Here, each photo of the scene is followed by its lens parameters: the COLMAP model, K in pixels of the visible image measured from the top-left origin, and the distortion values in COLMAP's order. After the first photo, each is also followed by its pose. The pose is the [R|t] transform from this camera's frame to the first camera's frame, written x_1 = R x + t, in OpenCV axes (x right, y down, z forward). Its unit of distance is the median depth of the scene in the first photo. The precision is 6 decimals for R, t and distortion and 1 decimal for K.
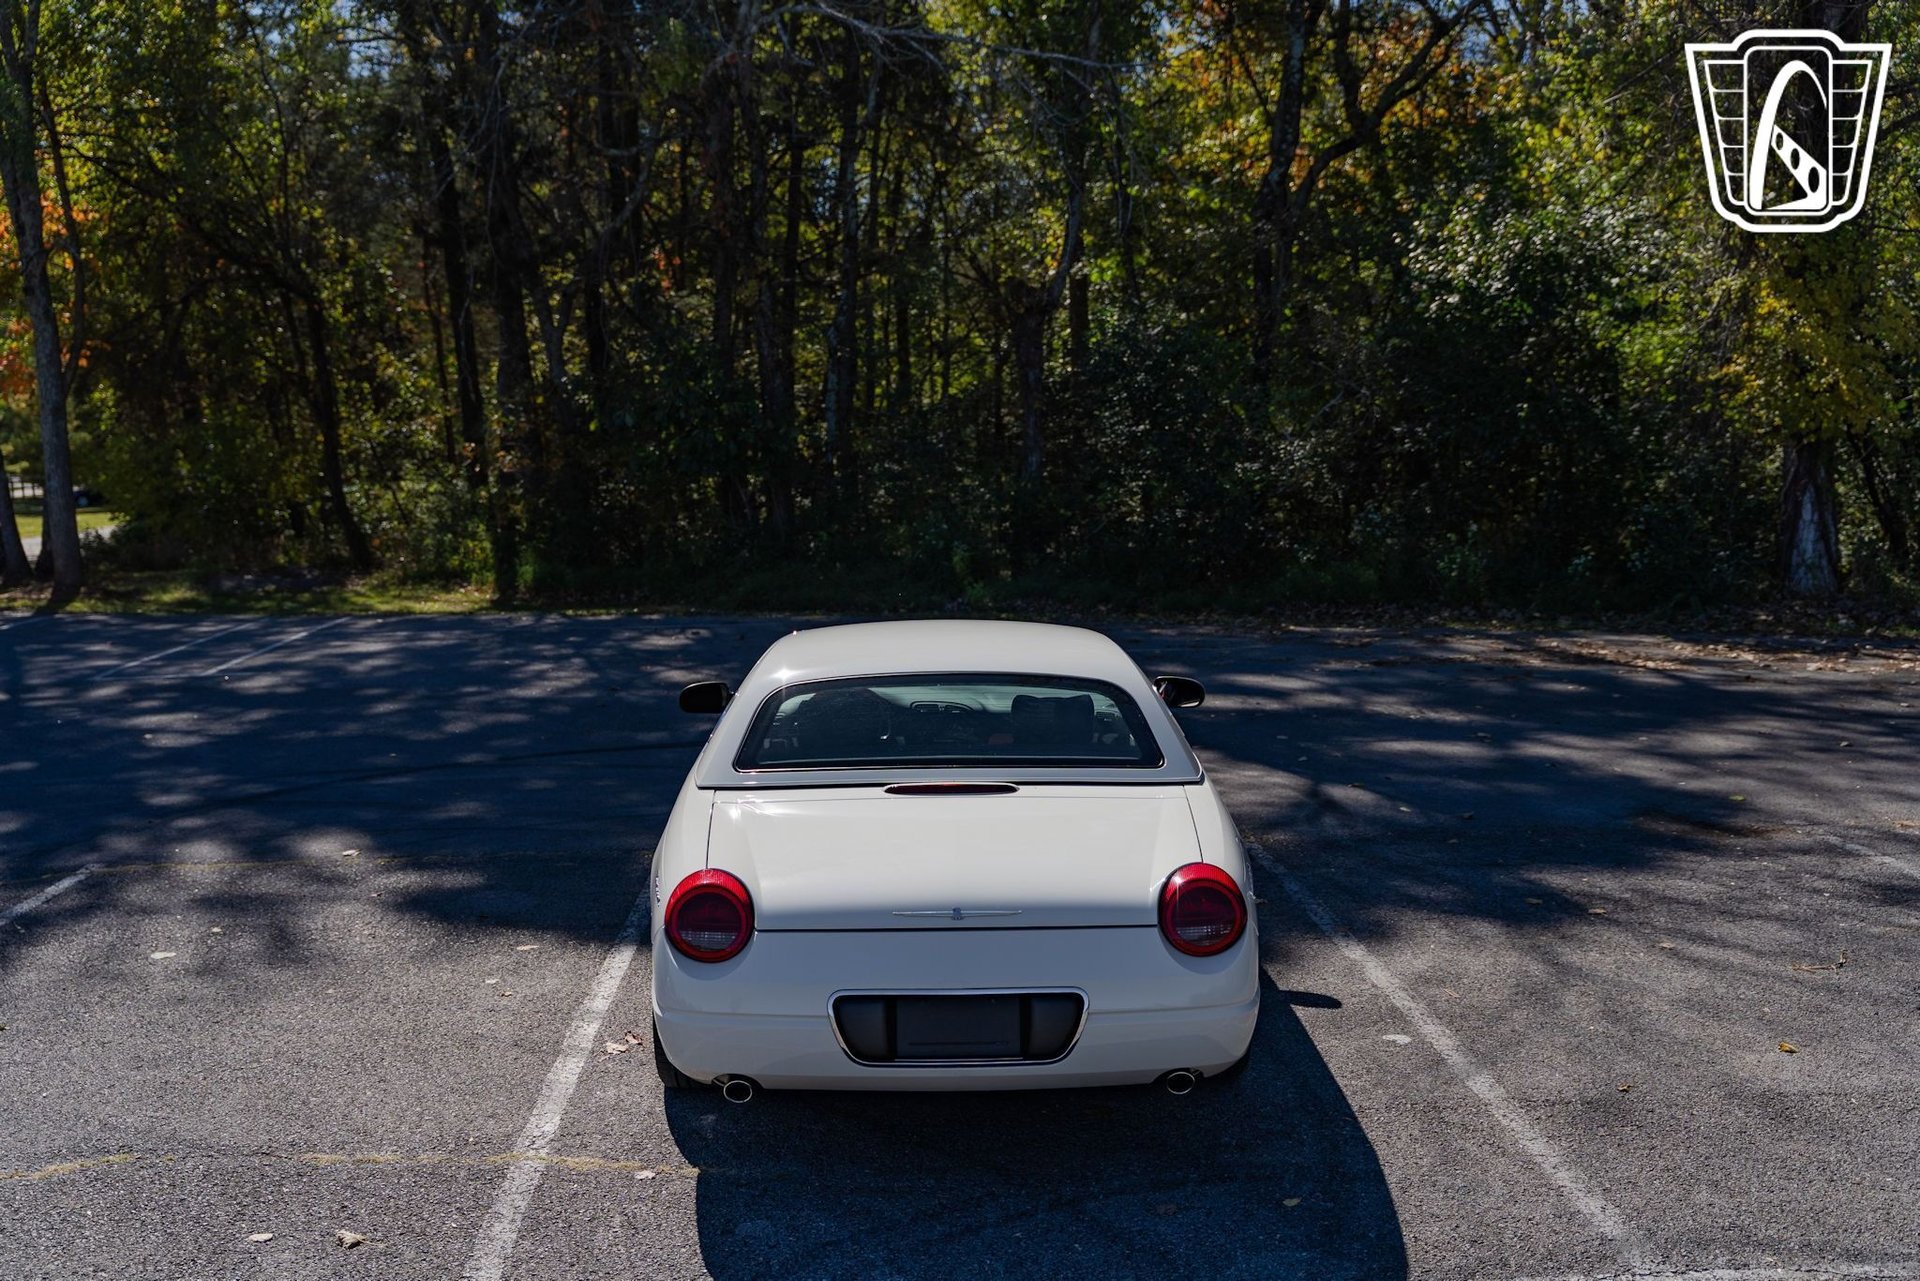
lens RADIAL K [[2458.7, 0, 960.0], [0, 2458.7, 640.5], [0, 0, 1]] dist [-0.006507, 0.022854]
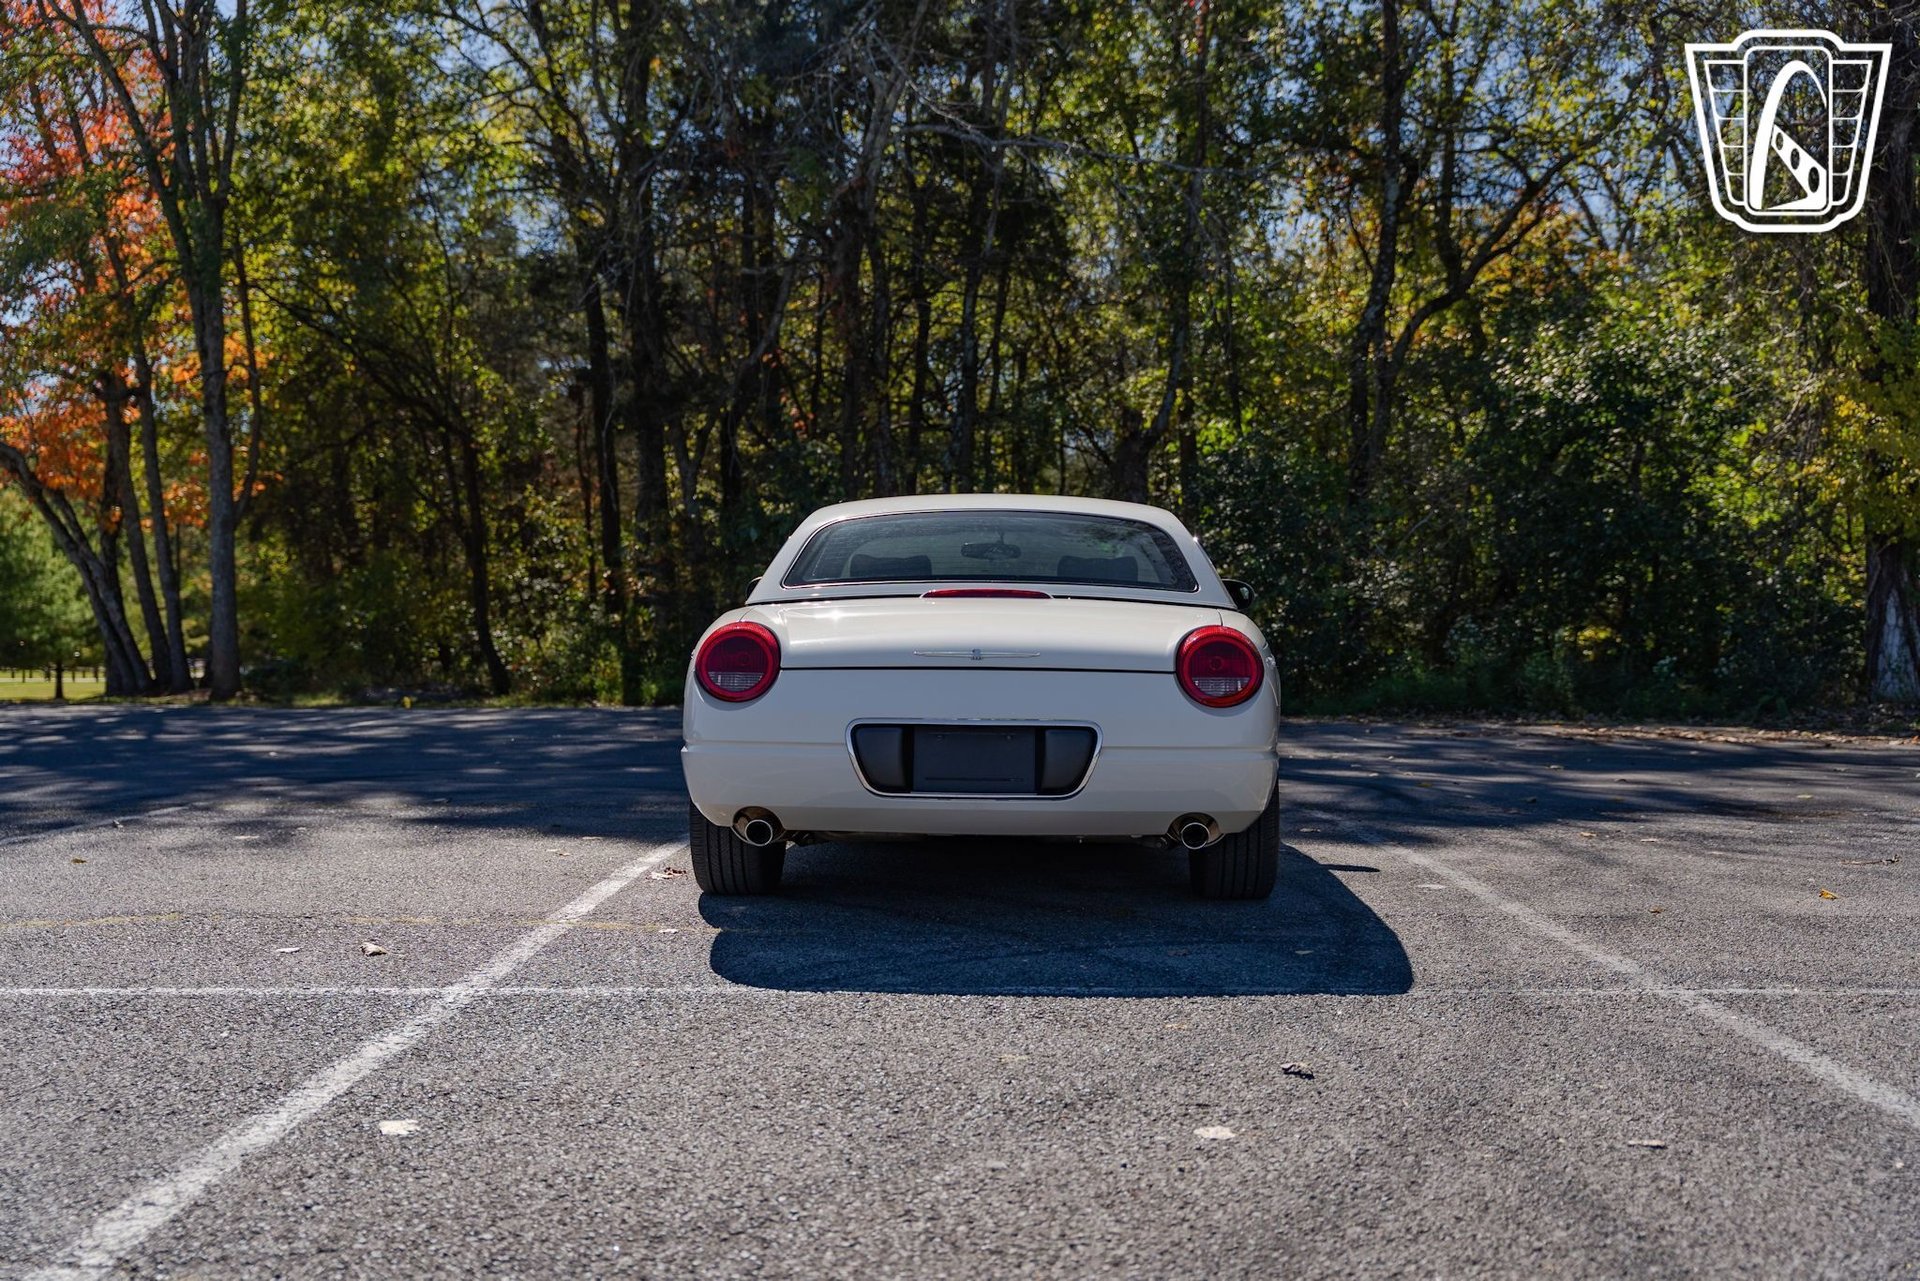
lens RADIAL K [[2371.3, 0, 969.7], [0, 2371.3, 645.5], [0, 0, 1]] dist [-0.006337, -0.024157]
pose [[0.997533, 0.014543, -0.068678, 0.030843], [-0.025554, 0.986412, -0.162289, 0.129839], [0.065384, 0.163644, 0.984350, 0.013436]]
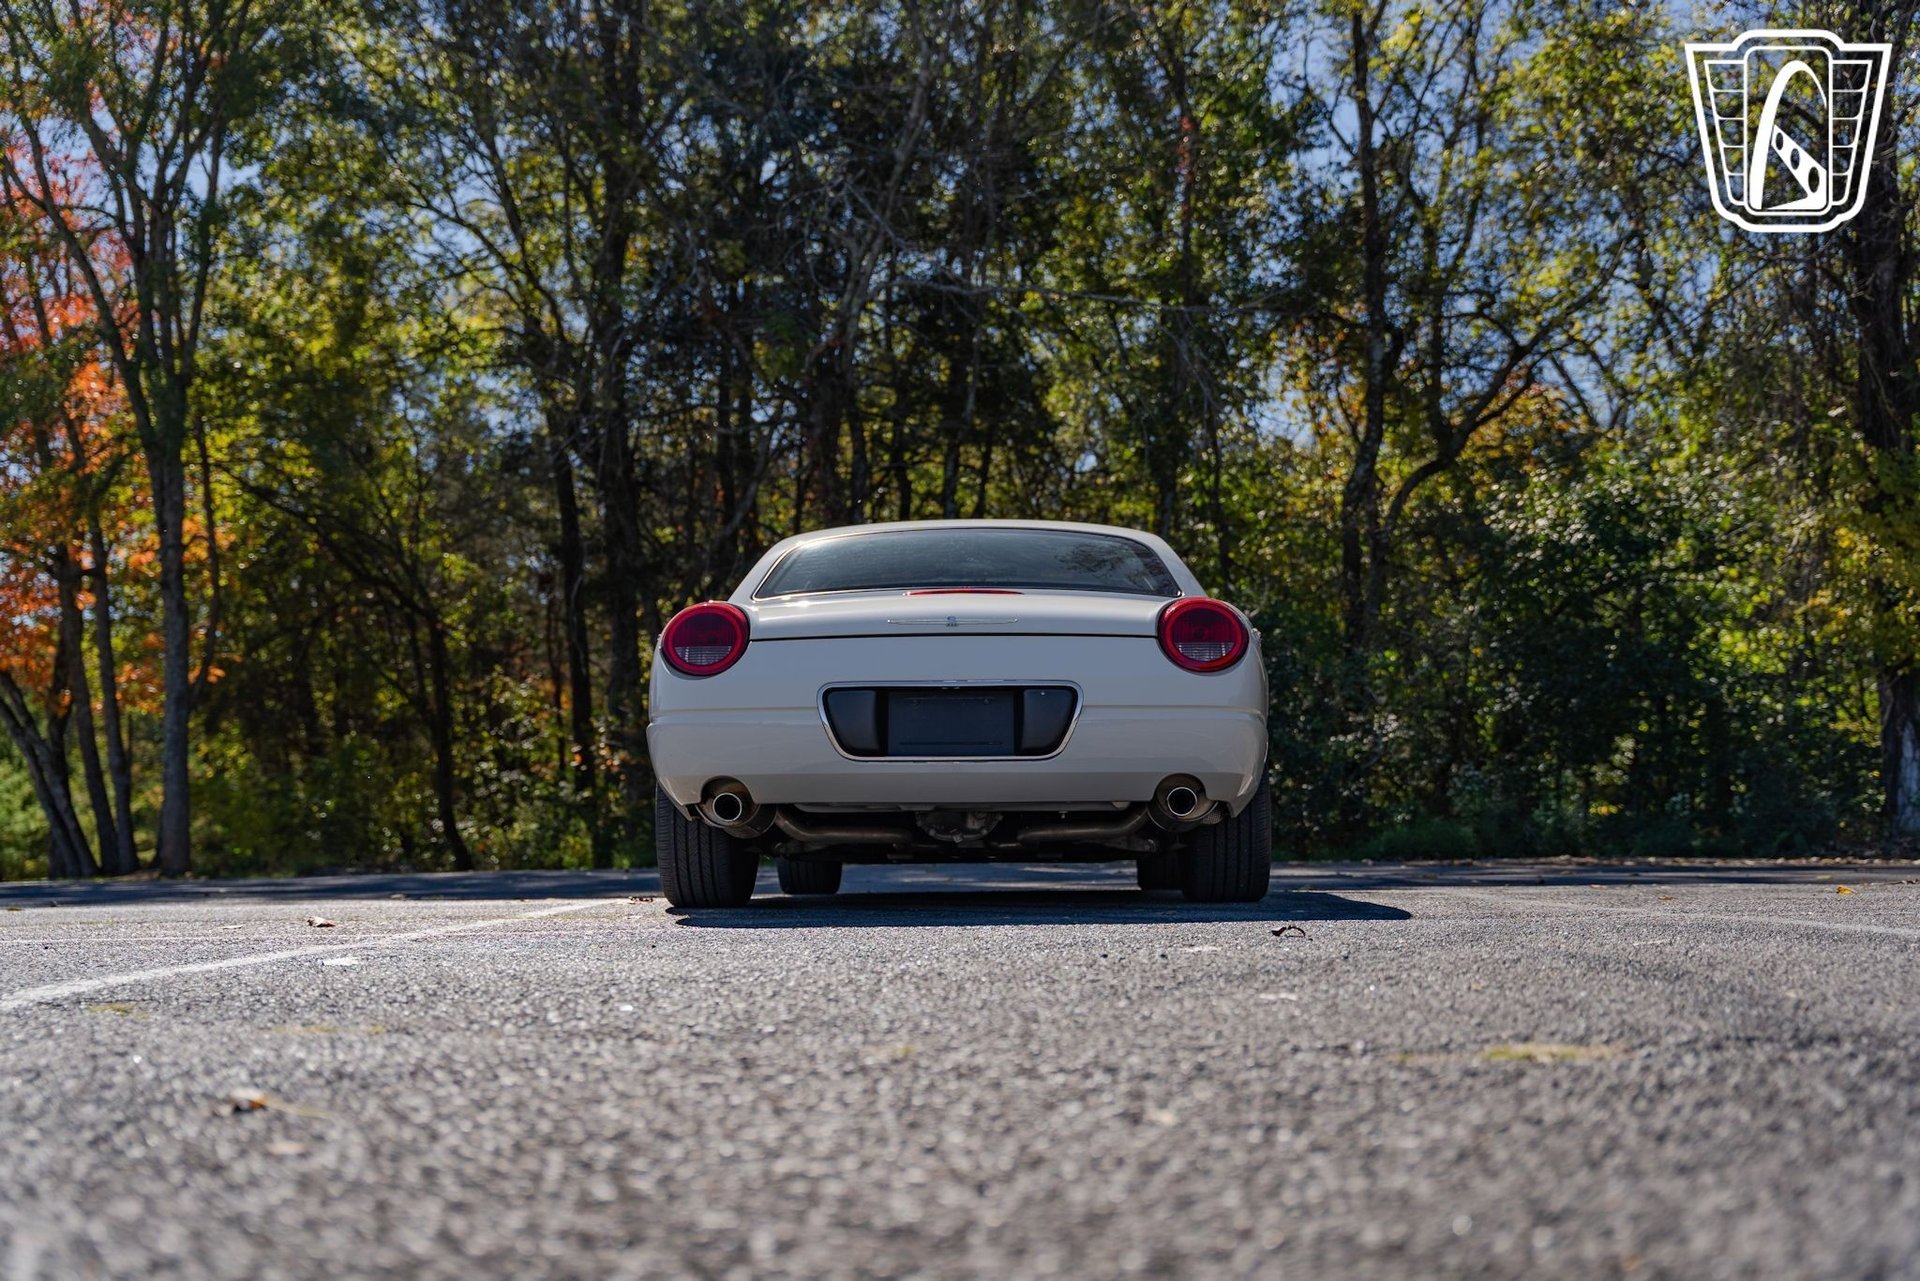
lens RADIAL K [[2470.0, 0, 994.6], [0, 2470.0, 635.4], [0, 0, 1]] dist [0.012235, -0.113828]
pose [[0.998411, -0.008349, -0.055735, 0.034646], [-0.008520, 0.955239, -0.295711, 0.199843], [0.055709, 0.295716, 0.953650, 0.024794]]
